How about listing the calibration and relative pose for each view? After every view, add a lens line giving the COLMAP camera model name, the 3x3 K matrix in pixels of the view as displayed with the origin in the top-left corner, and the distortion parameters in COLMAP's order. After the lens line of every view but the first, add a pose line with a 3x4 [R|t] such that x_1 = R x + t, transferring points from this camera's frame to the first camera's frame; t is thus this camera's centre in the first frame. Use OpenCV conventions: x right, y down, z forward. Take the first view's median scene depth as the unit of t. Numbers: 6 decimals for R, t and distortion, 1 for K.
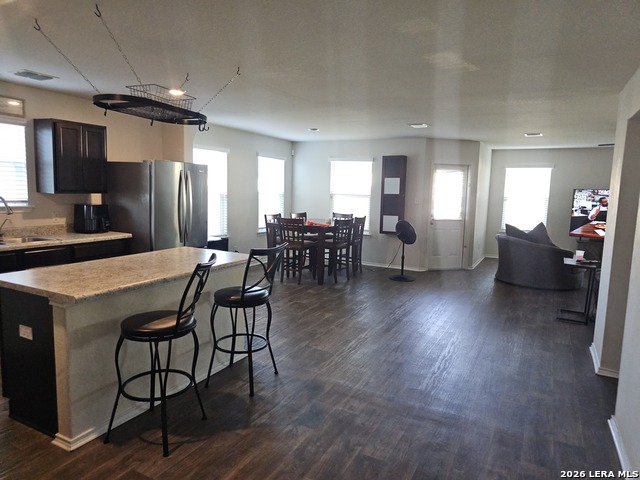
lens RADIAL K [[427.5, 0, 320.0], [0, 427.5, 240.0], [0, 0, 1]] dist [0.069769, -0.093407]
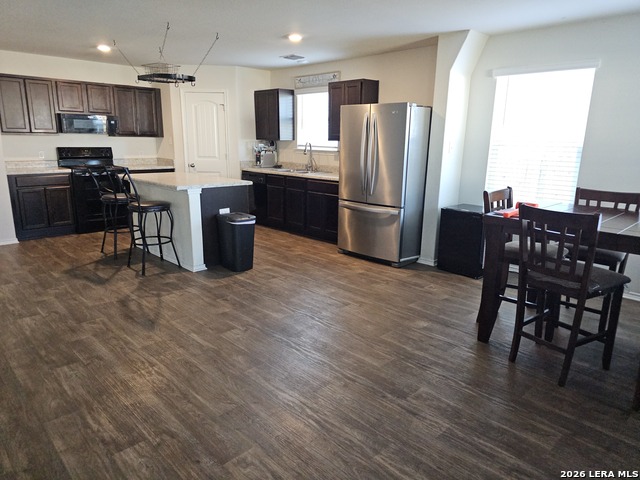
lens RADIAL K [[427.5, 0, 320.0], [0, 427.5, 240.0], [0, 0, 1]] dist [0.069769, -0.093407]
pose [[-0.301808, 0.194788, -0.933258, 0.400755], [-0.132883, 0.960755, 0.243500, -0.076346], [0.944063, 0.197504, -0.264079, 0.793198]]
